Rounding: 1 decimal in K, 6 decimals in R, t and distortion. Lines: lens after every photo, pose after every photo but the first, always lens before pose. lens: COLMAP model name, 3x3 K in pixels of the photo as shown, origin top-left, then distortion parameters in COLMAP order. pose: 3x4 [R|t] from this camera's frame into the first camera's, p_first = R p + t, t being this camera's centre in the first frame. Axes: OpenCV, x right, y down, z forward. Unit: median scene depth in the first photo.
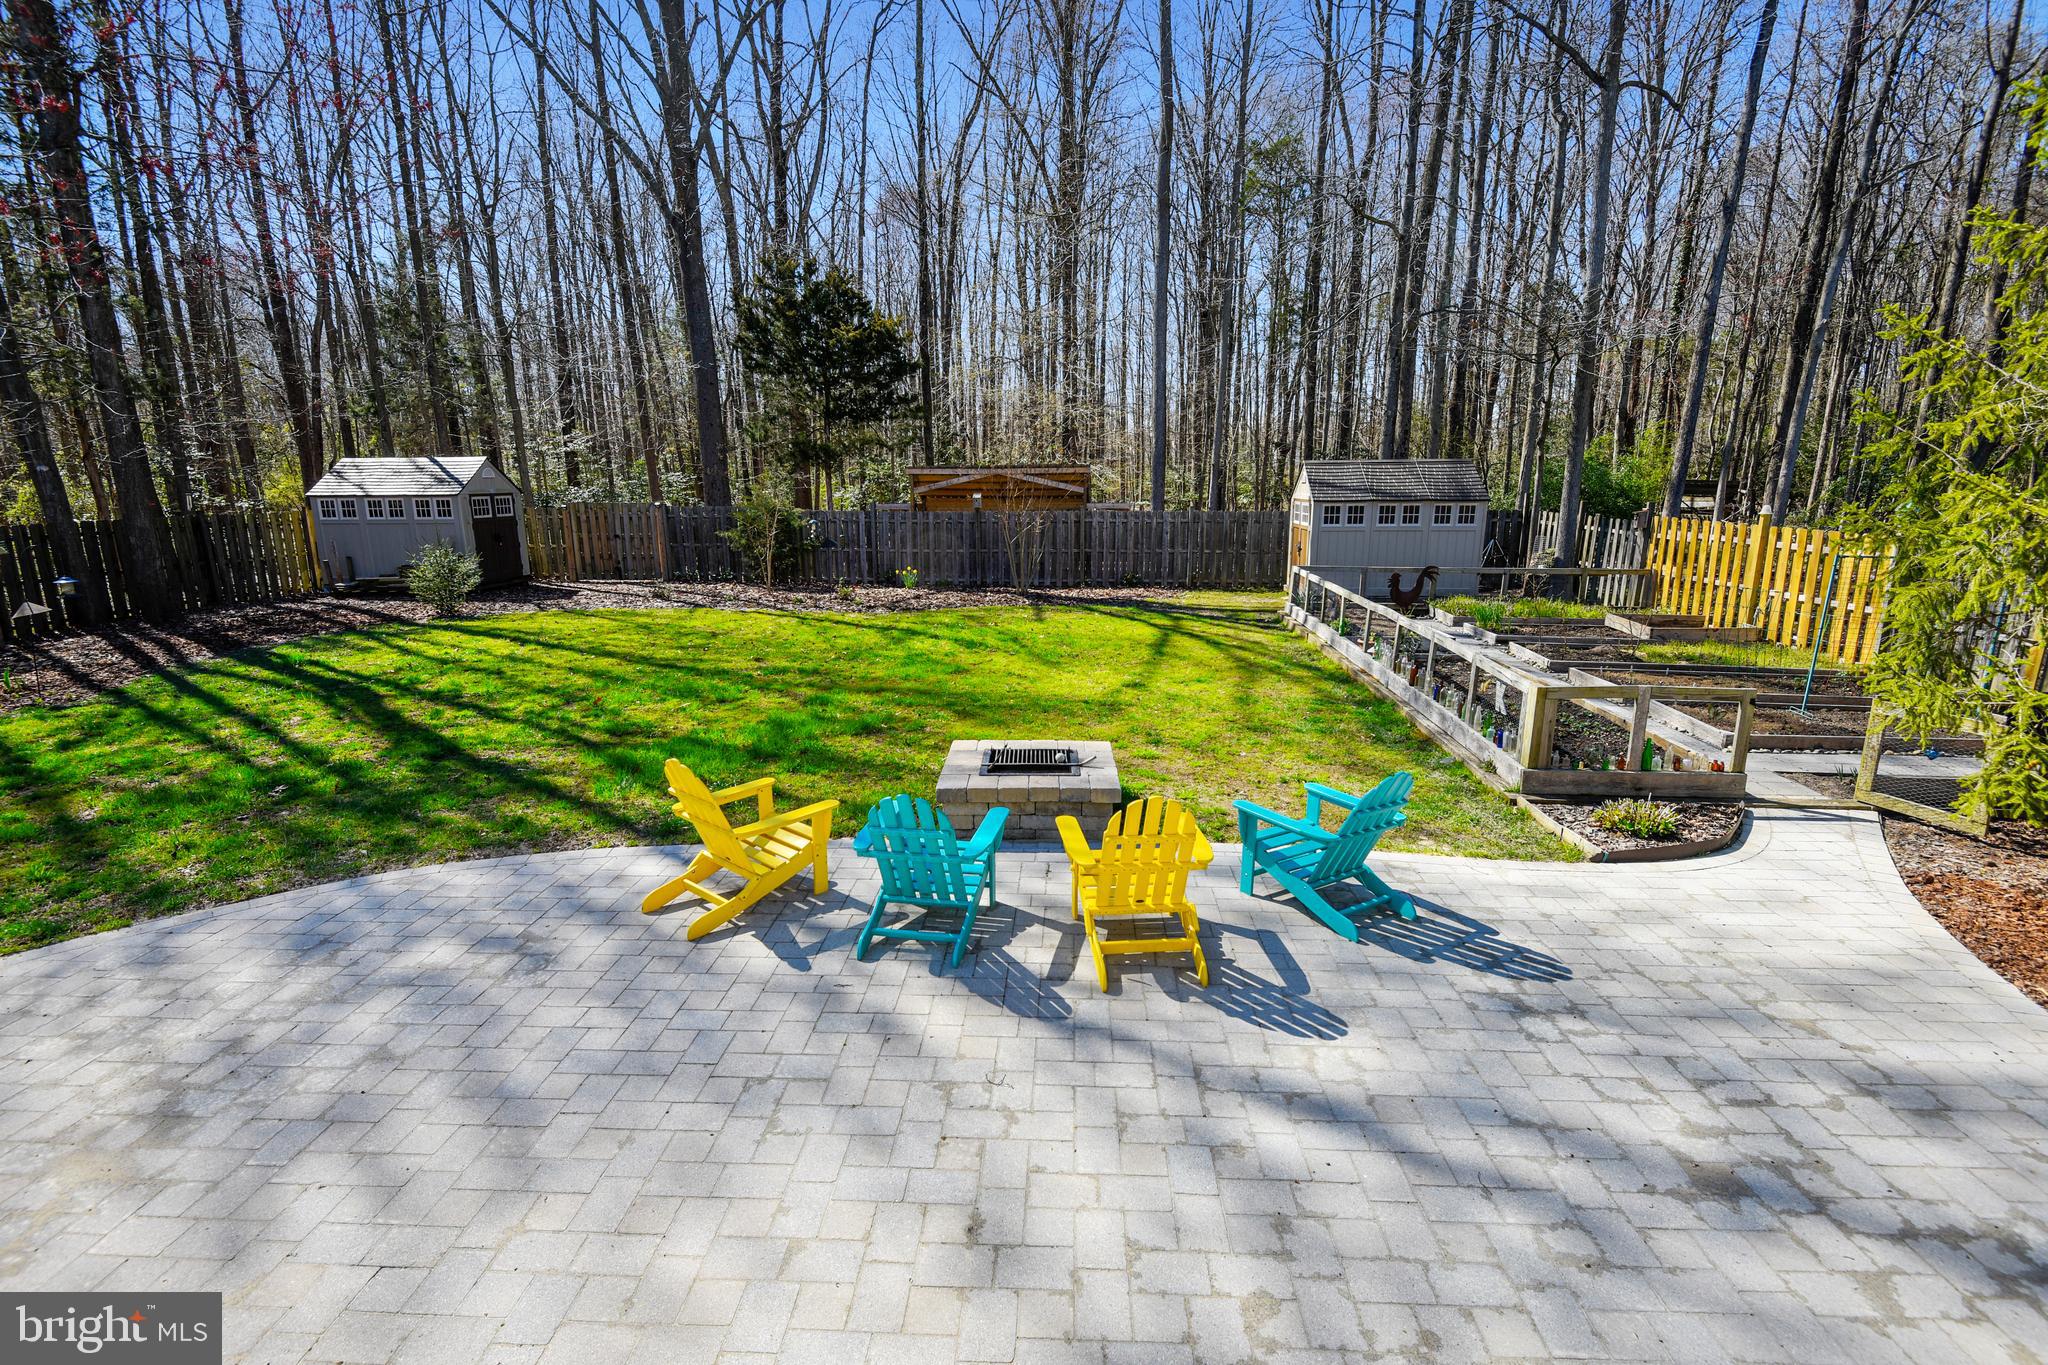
lens RADIAL K [[963.4, 0, 1025.4], [0, 963.4, 690.4], [0, 0, 1]] dist [0.031800, -0.025906]
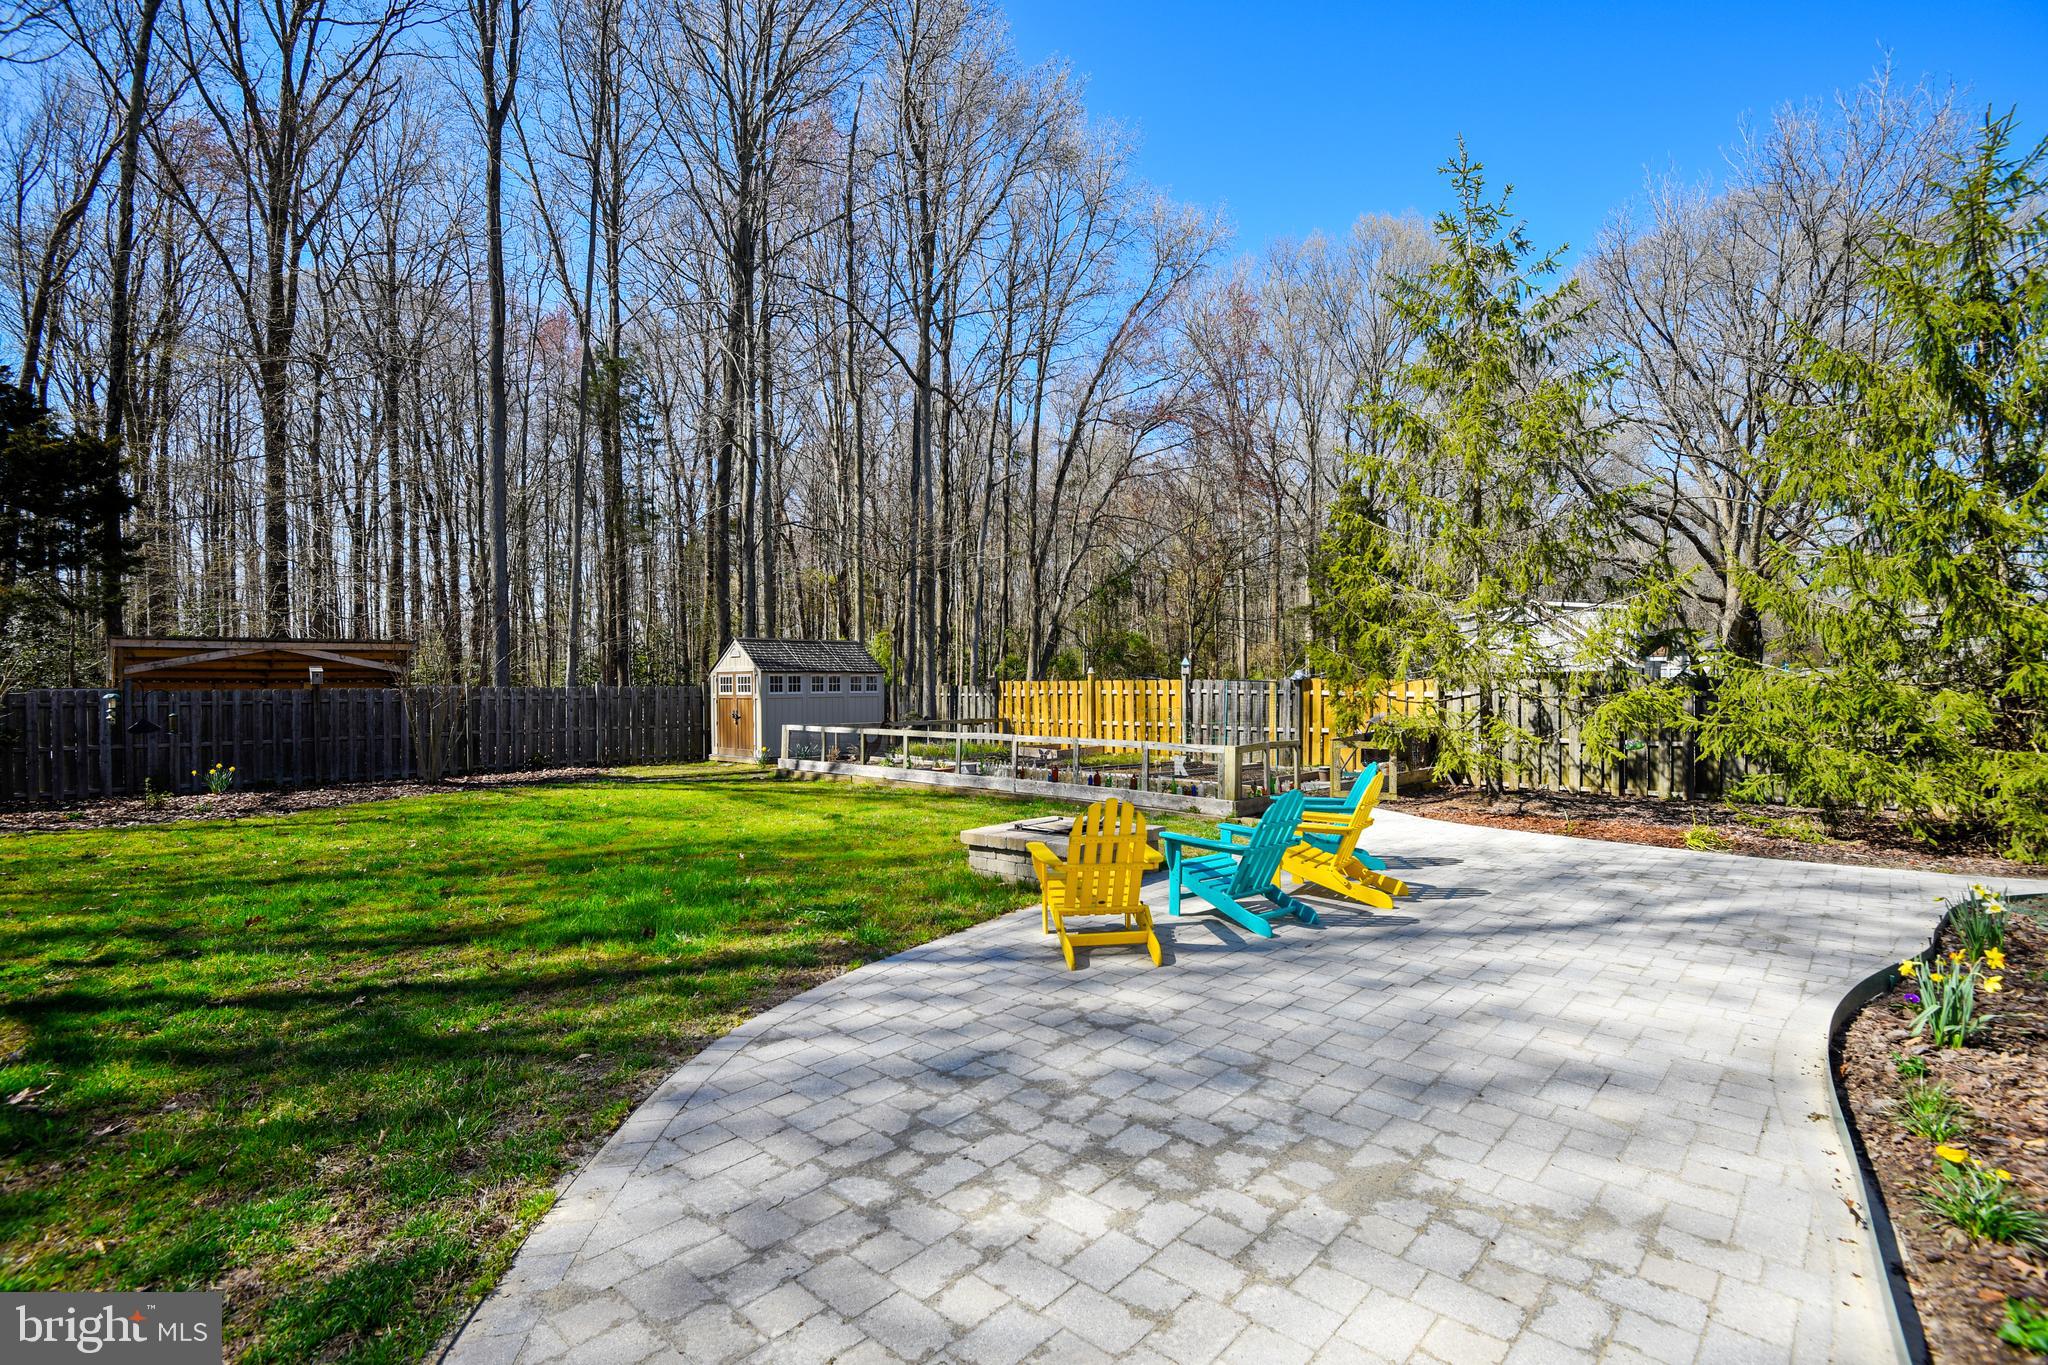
lens RADIAL K [[947.3, 0, 1040.6], [0, 947.3, 693.5], [0, 0, 1]] dist [0.001947, -0.009524]
pose [[0.621753, -0.008511, 0.783167, -0.386691], [0.175285, 0.976089, -0.128550, 0.024465], [-0.763347, 0.217204, 0.608378, 0.125165]]
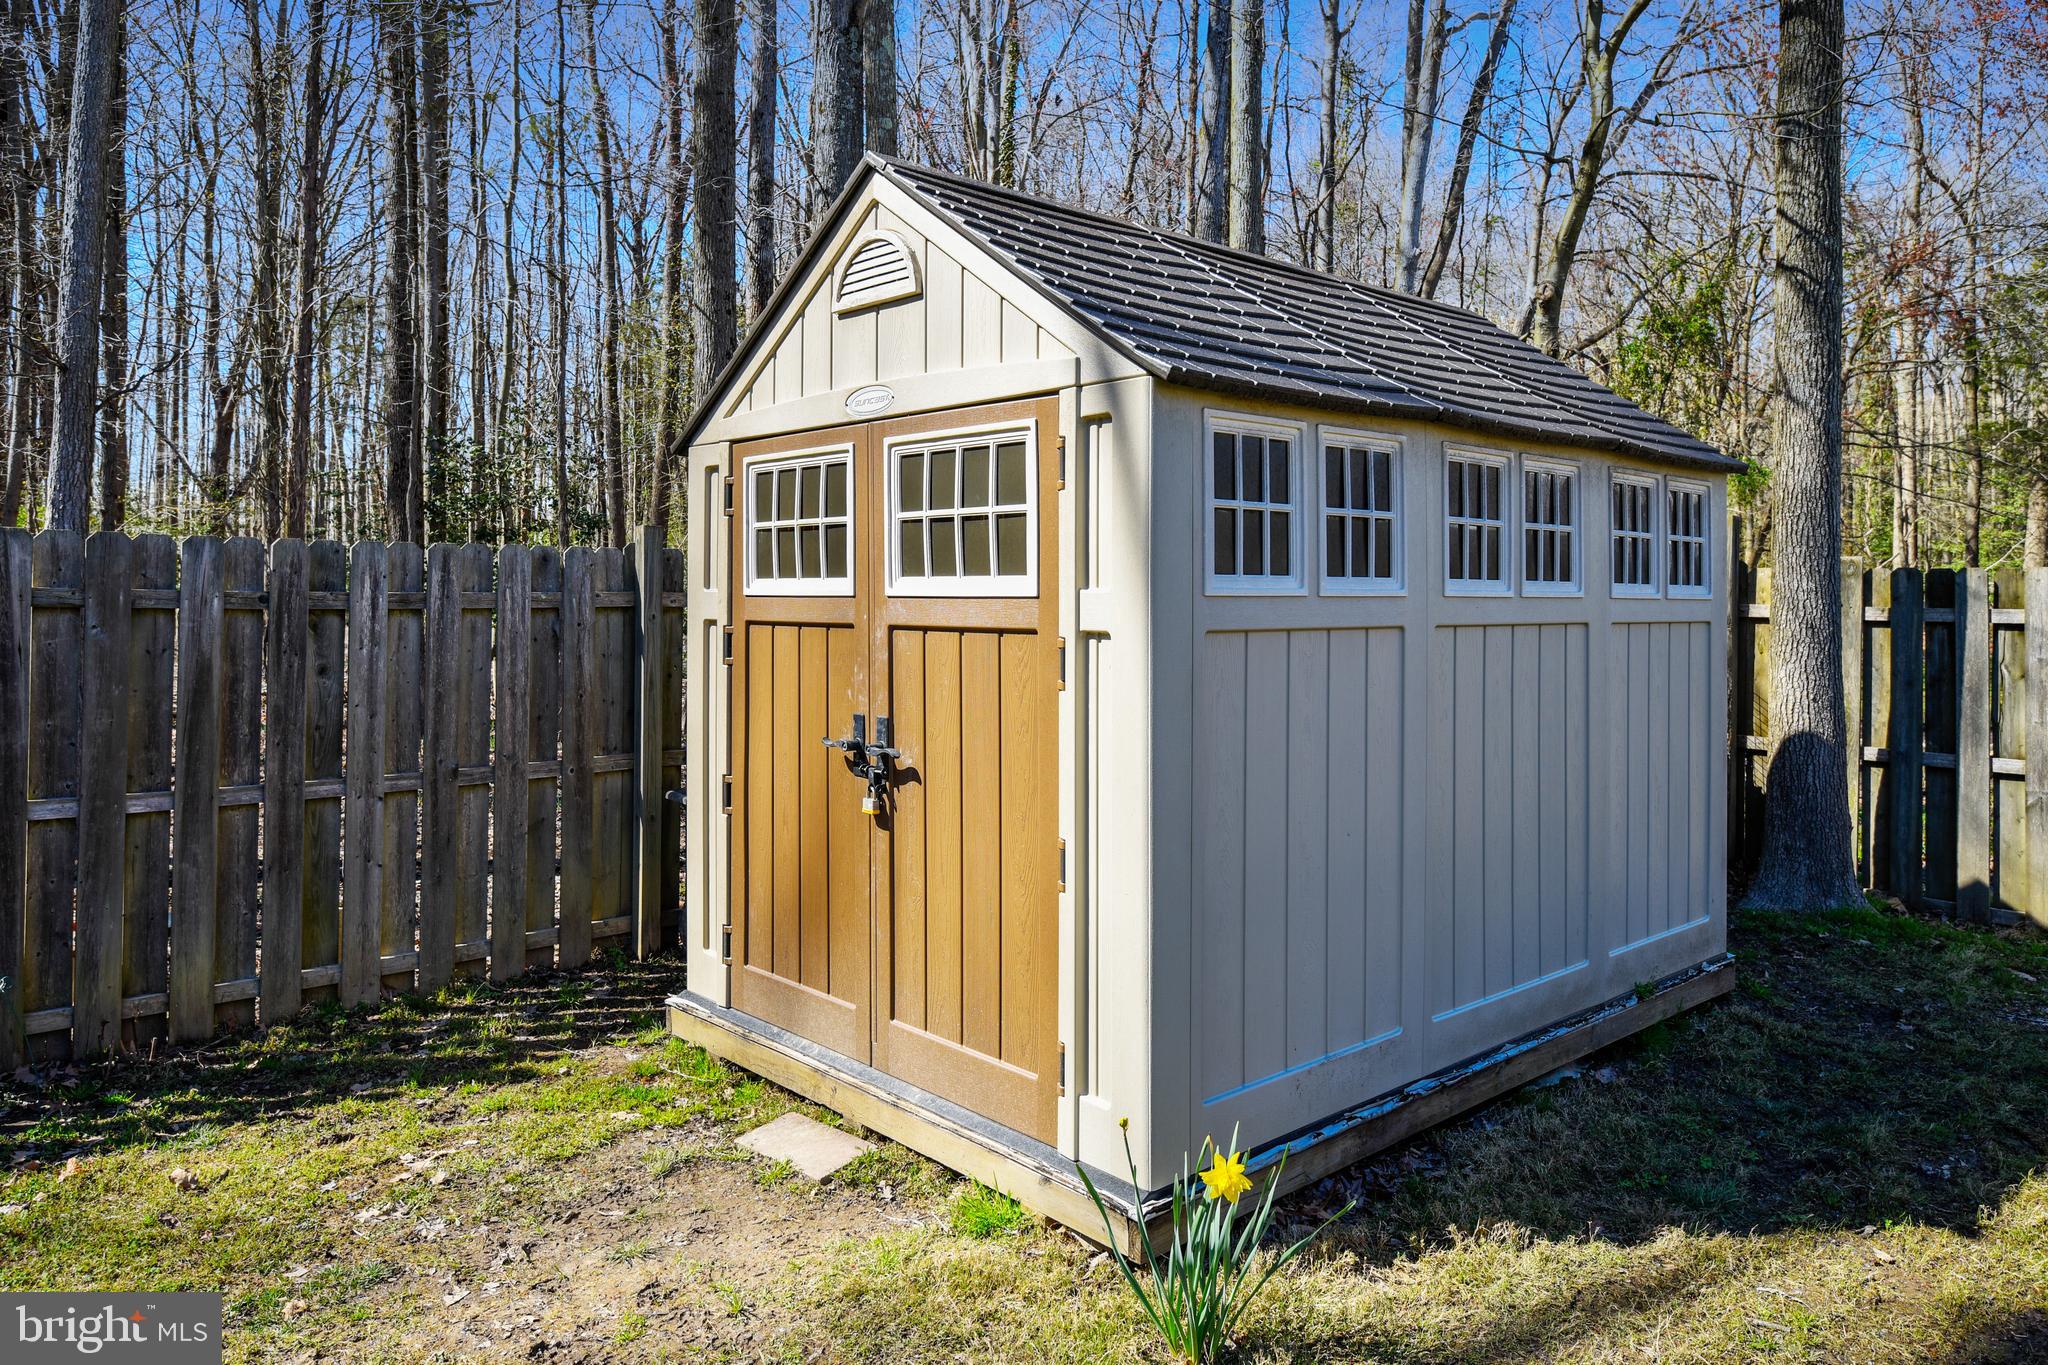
lens RADIAL K [[1392.8, 0, 1026.4], [0, 1392.8, 587.3], [0, 0, 1]] dist [0.004455, 0.001142]
pose [[0.698009, 0.013810, 0.715956, 0.188831], [0.146384, 0.975949, -0.161540, -0.164231], [-0.700967, 0.217560, 0.679200, 1.010777]]
